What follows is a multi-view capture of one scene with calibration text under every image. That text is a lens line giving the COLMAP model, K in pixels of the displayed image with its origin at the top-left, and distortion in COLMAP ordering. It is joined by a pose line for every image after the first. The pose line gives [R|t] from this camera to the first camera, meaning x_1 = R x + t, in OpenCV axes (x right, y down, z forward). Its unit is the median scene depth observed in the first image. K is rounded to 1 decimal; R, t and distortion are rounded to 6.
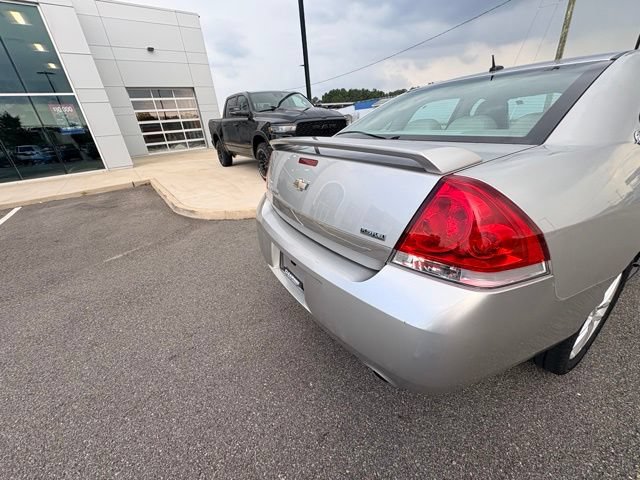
lens RADIAL K [[255.3, 0, 320.0], [0, 255.3, 240.0], [0, 0, 1]] dist [0.001022, 0.000041]
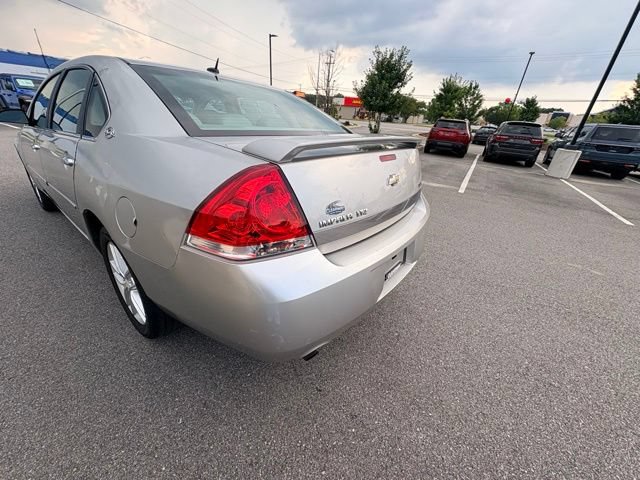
lens RADIAL K [[255.3, 0, 320.0], [0, 255.3, 240.0], [0, 0, 1]] dist [0.001022, 0.000041]
pose [[-0.343397, -0.369253, 0.863557, -0.028706], [0.351509, 0.802113, 0.482758, -0.018830], [-0.870931, 0.469326, -0.145648, 0.045689]]
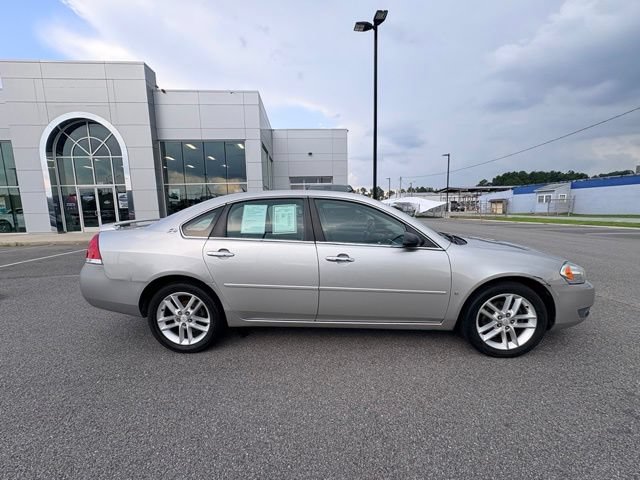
lens RADIAL K [[255.3, 0, 320.0], [0, 255.3, 240.0], [0, 0, 1]] dist [0.001022, 0.000041]
pose [[0.827688, 0.133609, -0.545052, 0.086782], [-0.276464, 0.942288, -0.188840, -0.004715], [0.488365, 0.306988, 0.816858, -0.008424]]
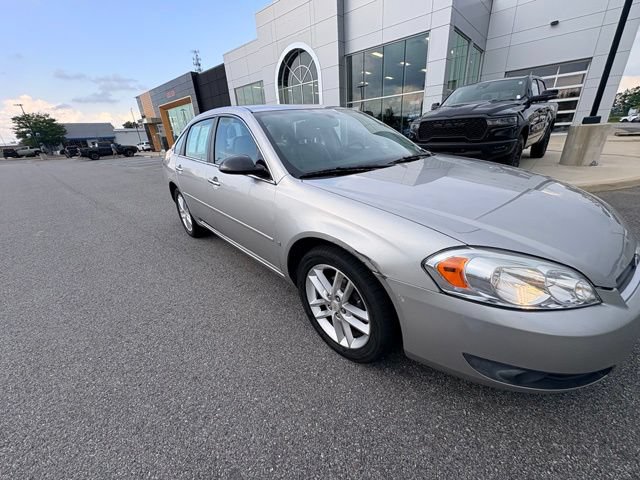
lens RADIAL K [[255.3, 0, 320.0], [0, 255.3, 240.0], [0, 0, 1]] dist [0.001022, 0.000041]
pose [[0.185763, 0.442704, -0.877215, 0.117579], [-0.369604, 0.858670, 0.355076, -0.028205], [0.910431, 0.258261, 0.323134, 0.042498]]
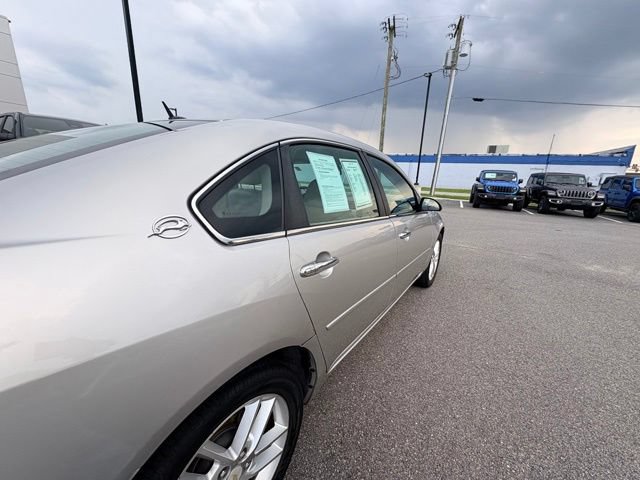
lens RADIAL K [[255.3, 0, 320.0], [0, 255.3, 240.0], [0, 0, 1]] dist [0.001022, 0.000041]
pose [[0.909826, 0.013056, 0.414784, 0.031995], [0.061688, 0.984145, -0.166290, -0.004938], [-0.410379, 0.176882, 0.894596, 0.004587]]
